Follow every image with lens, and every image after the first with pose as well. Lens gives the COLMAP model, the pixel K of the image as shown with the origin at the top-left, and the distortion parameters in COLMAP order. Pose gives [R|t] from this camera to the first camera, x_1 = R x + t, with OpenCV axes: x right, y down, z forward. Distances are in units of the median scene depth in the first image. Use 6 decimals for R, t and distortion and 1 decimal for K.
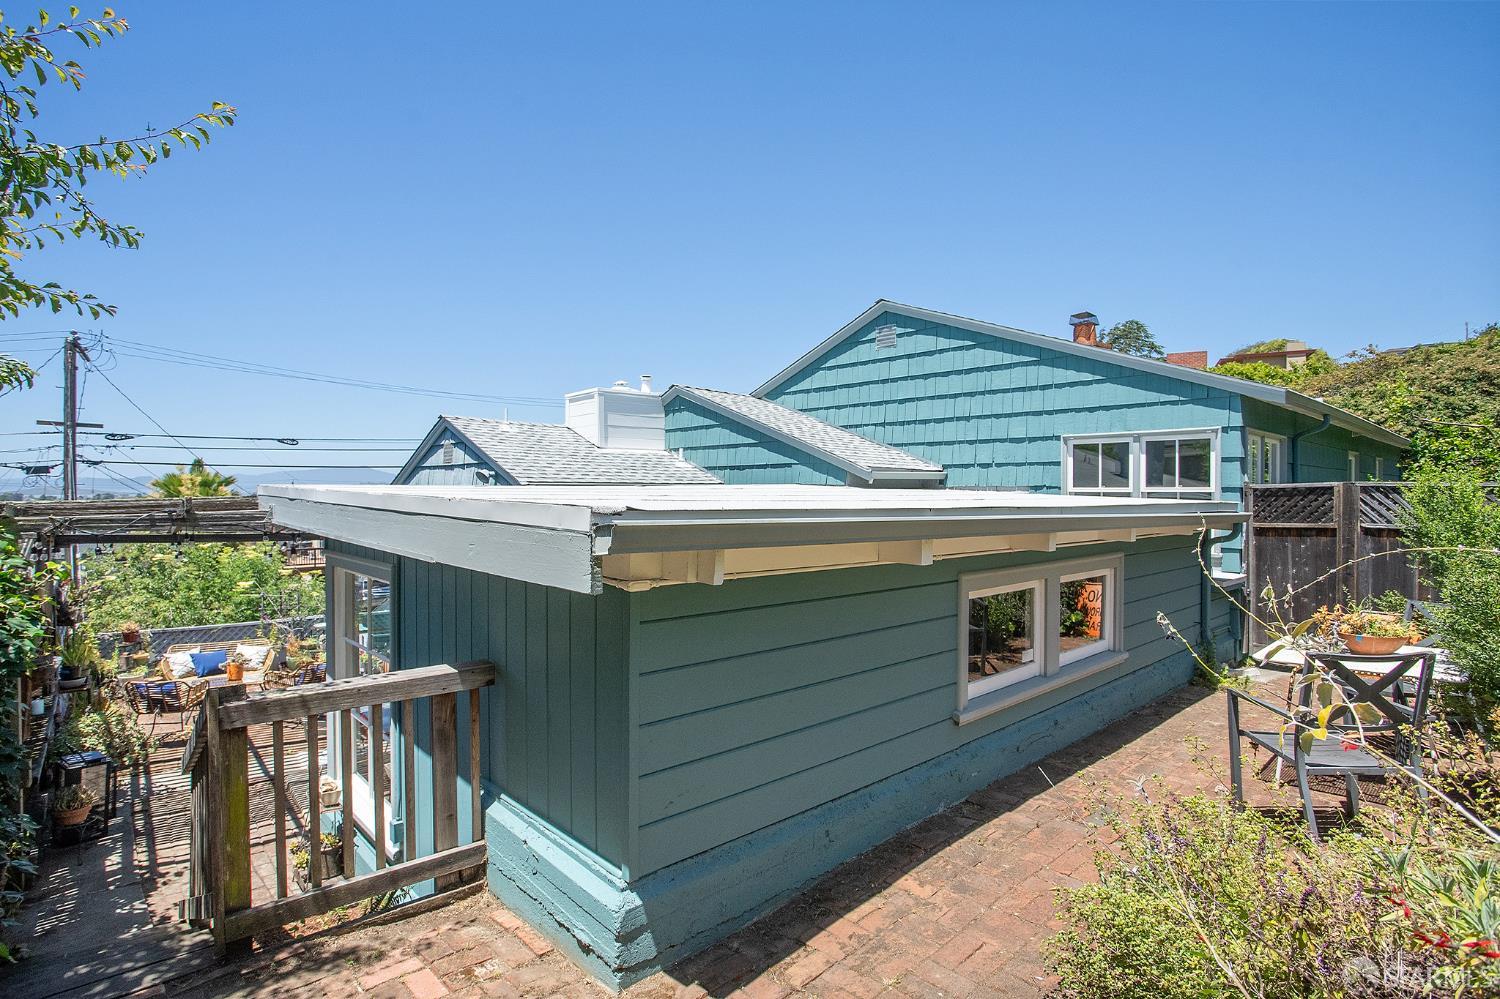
lens RADIAL K [[748.4, 0, 746.8], [0, 748.4, 493.4], [0, 0, 1]] dist [-0.035457, 0.002747]
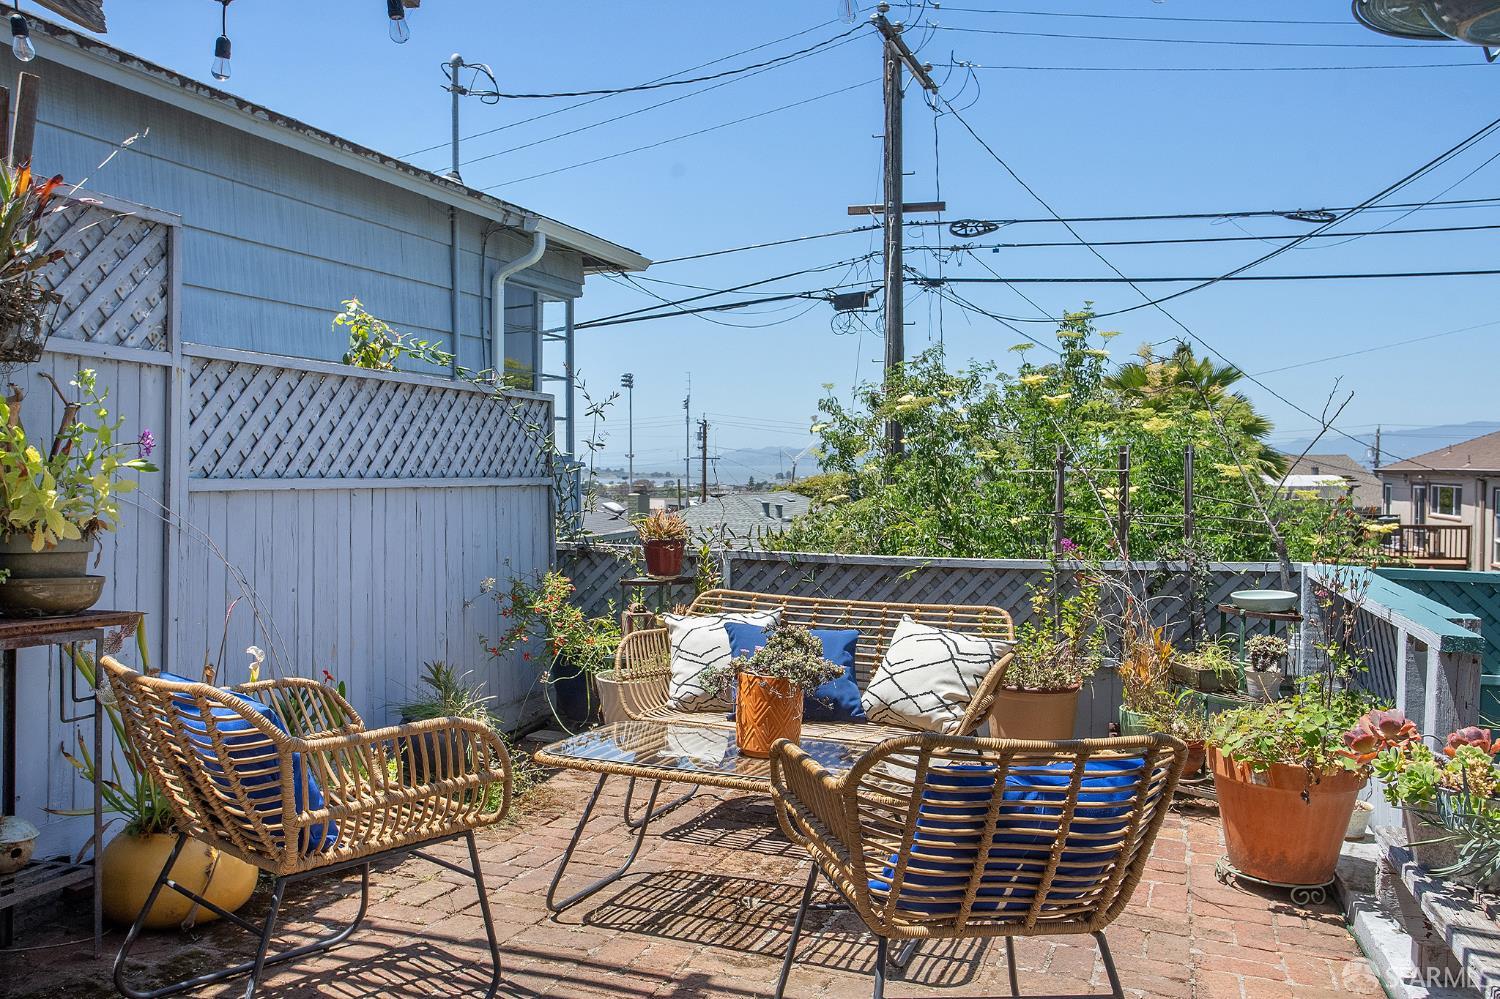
lens RADIAL K [[1270.3, 0, 738.0], [0, 1270.3, 507.7], [0, 0, 1]] dist [0.017104, 0.014171]
pose [[0.515357, 0.026189, -0.856576, -0.207338], [-0.008182, 0.999638, 0.025640, 0.095452], [0.856937, -0.006205, 0.515384, 0.436396]]
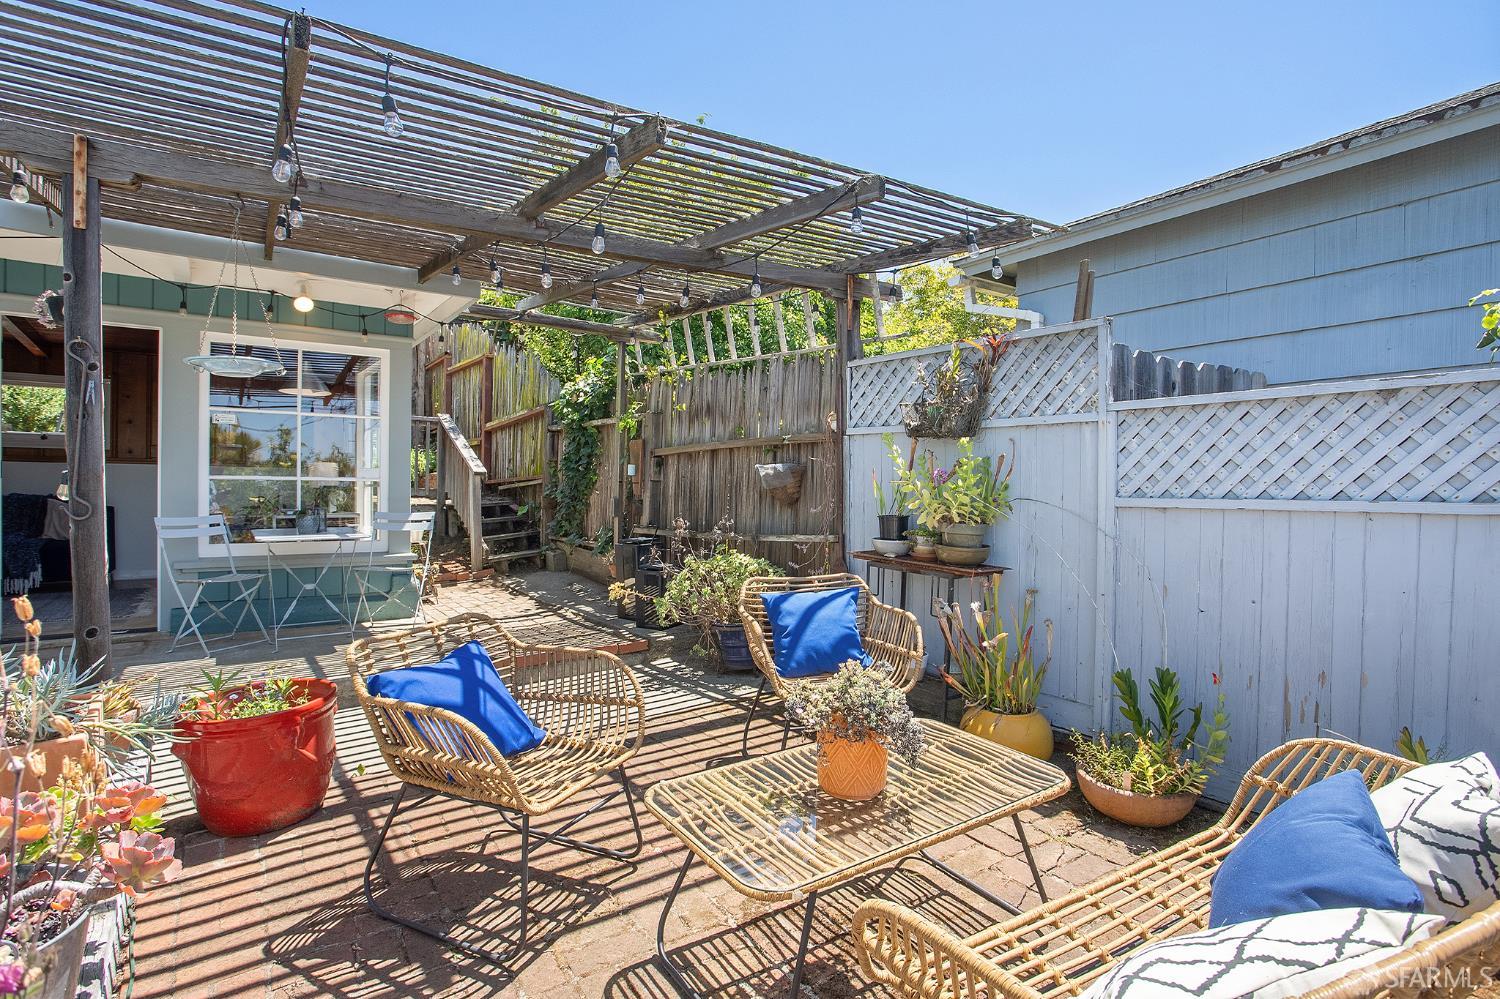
lens RADIAL K [[748.4, 0, 745.9], [0, 748.4, 498.5], [0, 0, 1]] dist [-0.035457, 0.002747]
pose [[-0.993630, -0.006670, 0.112493, -0.372956], [-0.005422, 0.999920, 0.011393, 0.095592], [-0.112560, 0.010711, -0.993587, 0.654630]]
